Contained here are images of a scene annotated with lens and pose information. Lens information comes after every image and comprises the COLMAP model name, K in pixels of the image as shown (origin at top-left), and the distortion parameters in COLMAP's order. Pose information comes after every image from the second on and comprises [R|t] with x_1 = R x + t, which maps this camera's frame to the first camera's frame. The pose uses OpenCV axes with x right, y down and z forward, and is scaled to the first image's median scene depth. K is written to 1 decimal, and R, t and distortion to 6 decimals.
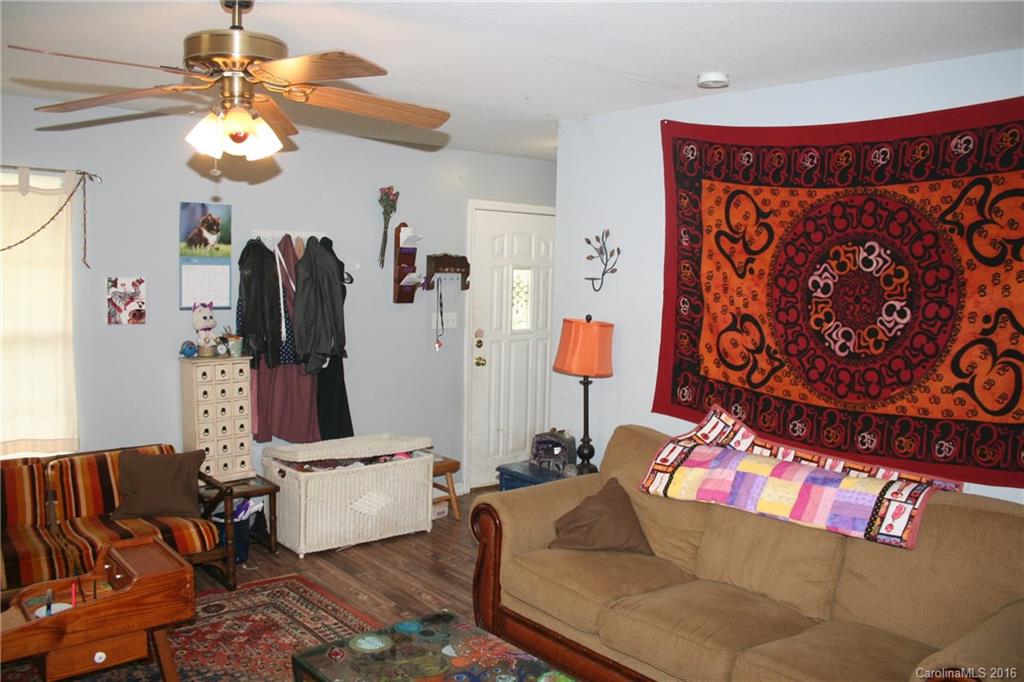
lens RADIAL K [[848.3, 0, 512.0], [0, 848.3, 341.0], [0, 0, 1]] dist [-0.159120, 0.140106]
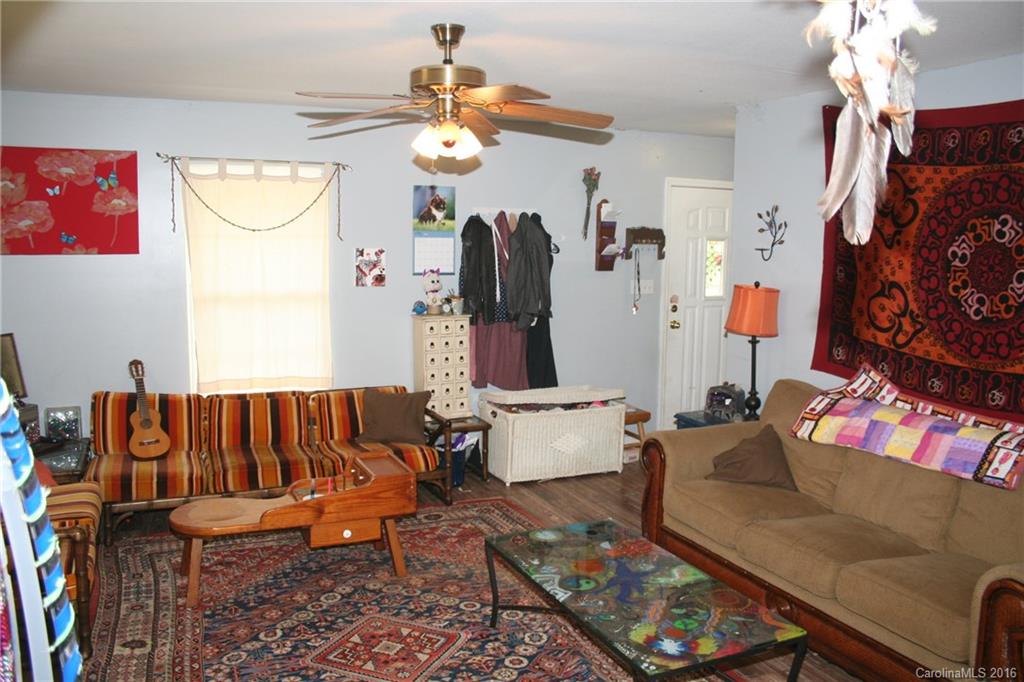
lens RADIAL K [[848.3, 0, 512.0], [0, 848.3, 341.0], [0, 0, 1]] dist [-0.159120, 0.140106]
pose [[0.962855, 0.024132, -0.268940, 0.086001], [-0.014826, 0.999221, 0.036581, 0.013605], [0.269613, -0.031235, 0.962462, -0.177678]]
